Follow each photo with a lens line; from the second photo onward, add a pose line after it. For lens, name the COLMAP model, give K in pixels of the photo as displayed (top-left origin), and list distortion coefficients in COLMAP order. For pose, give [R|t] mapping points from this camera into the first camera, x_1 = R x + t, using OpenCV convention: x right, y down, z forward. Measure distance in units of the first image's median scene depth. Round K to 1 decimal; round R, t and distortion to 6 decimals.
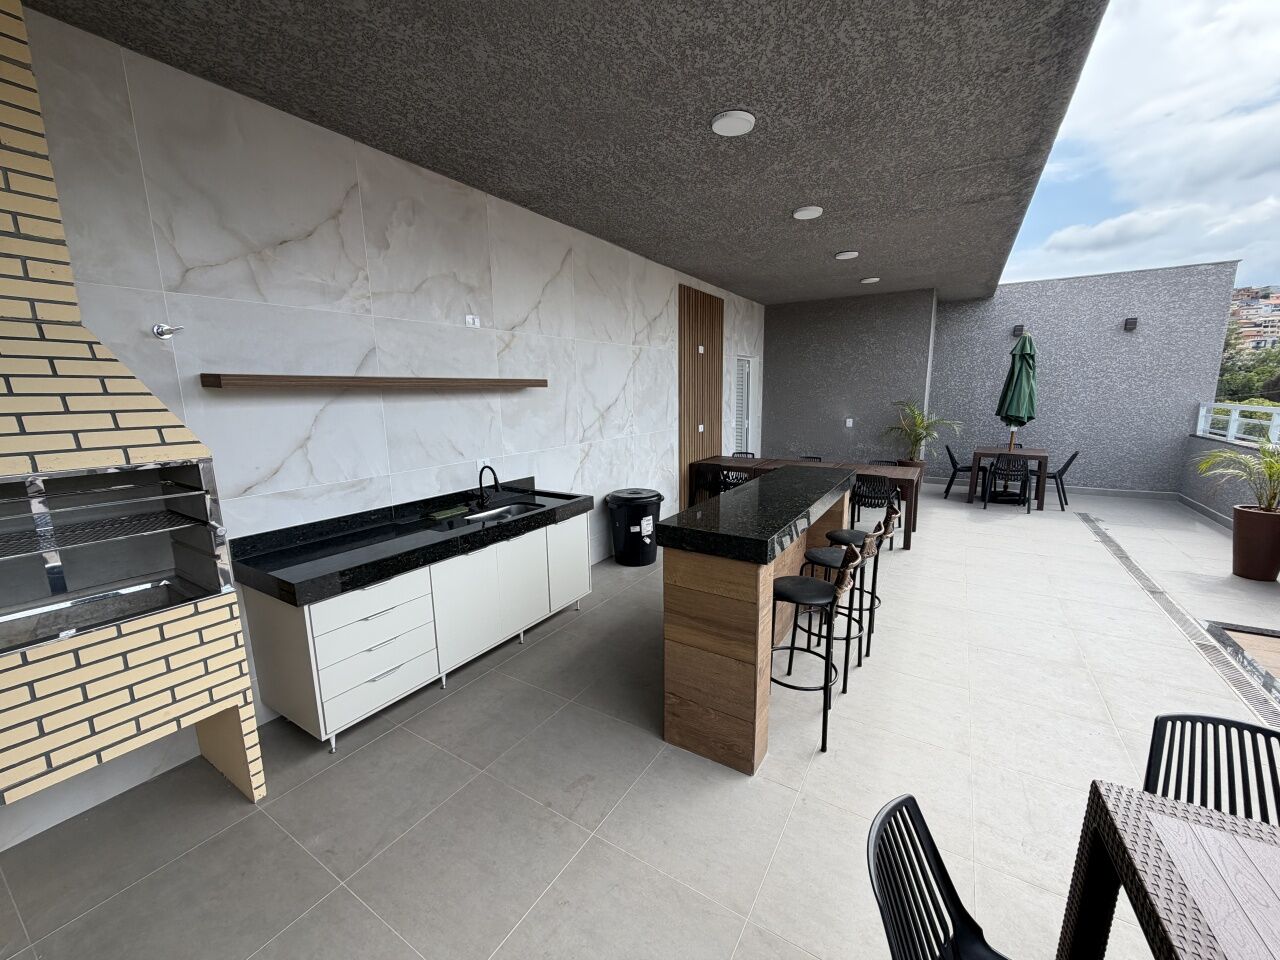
lens RADIAL K [[509.3, 0, 638.8], [0, 509.3, 480.8], [0, 0, 1]] dist [-0.001093, 0.000540]
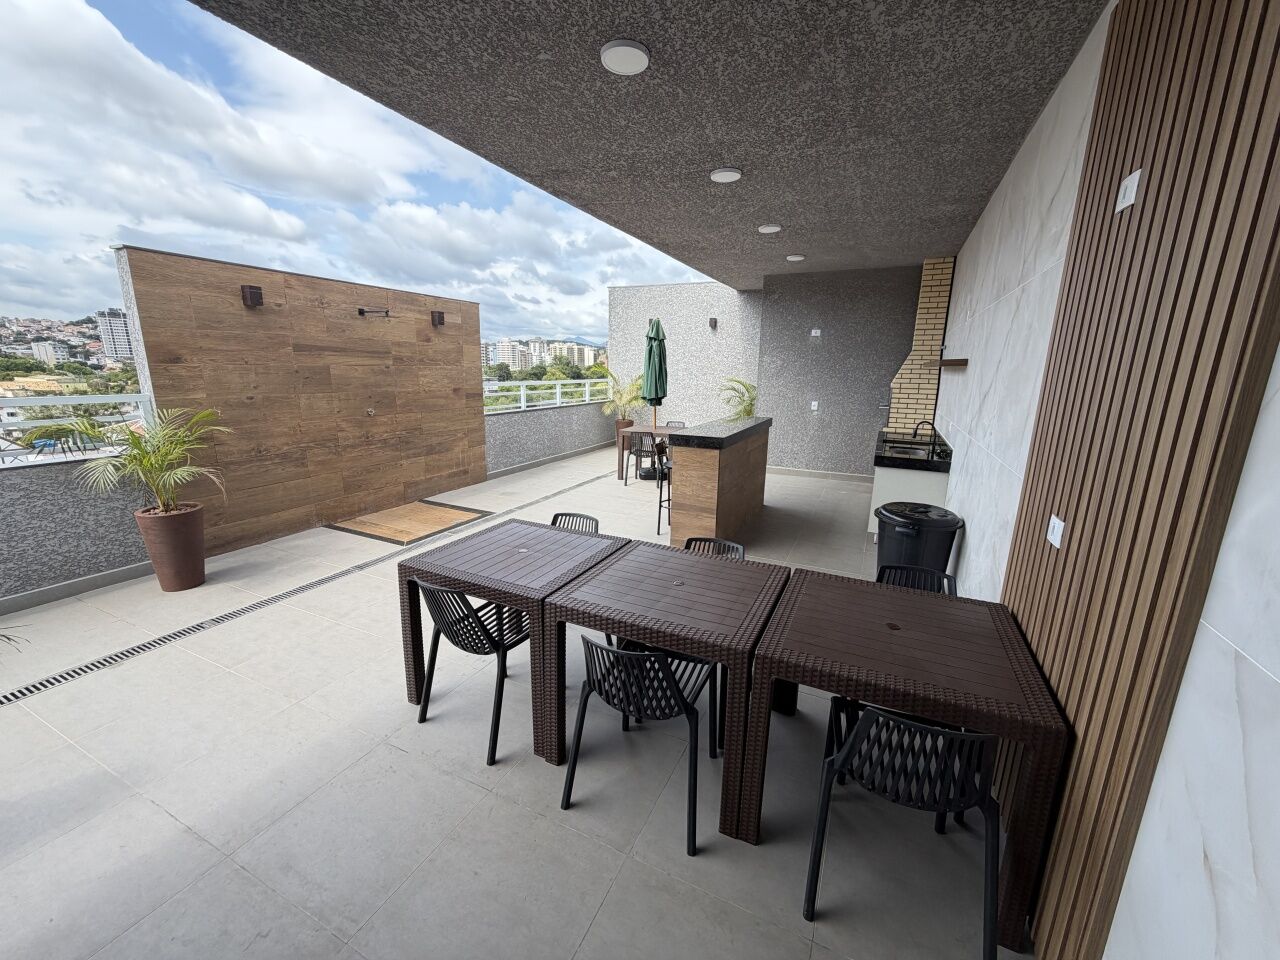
lens RADIAL K [[509.3, 0, 638.8], [0, 509.3, 481.6], [0, 0, 1]] dist [-0.001093, 0.000540]
pose [[-0.994267, 0.021606, -0.104722, 0.650033], [-0.021088, 0.920517, 0.390134, -0.405611], [0.104827, 0.390106, -0.914783, 2.220183]]
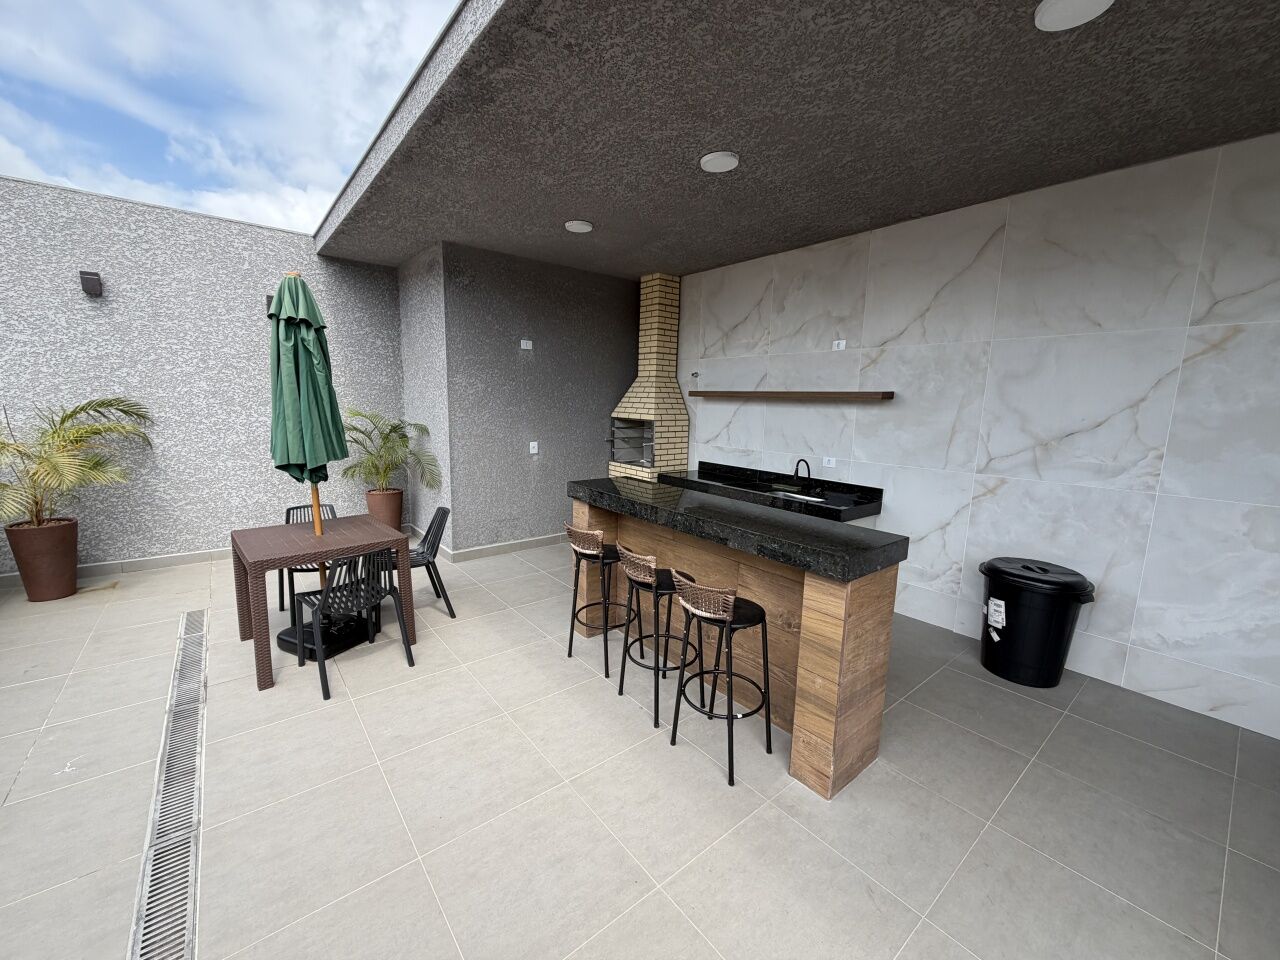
lens RADIAL K [[509.3, 0, 635.7], [0, 509.3, 475.3], [0, 0, 1]] dist [-0.001093, 0.000540]
pose [[-0.327977, 0.144378, -0.933588, 1.001568], [-0.185011, 0.959298, 0.213349, -0.179815], [0.926392, 0.242698, -0.287916, 0.953346]]
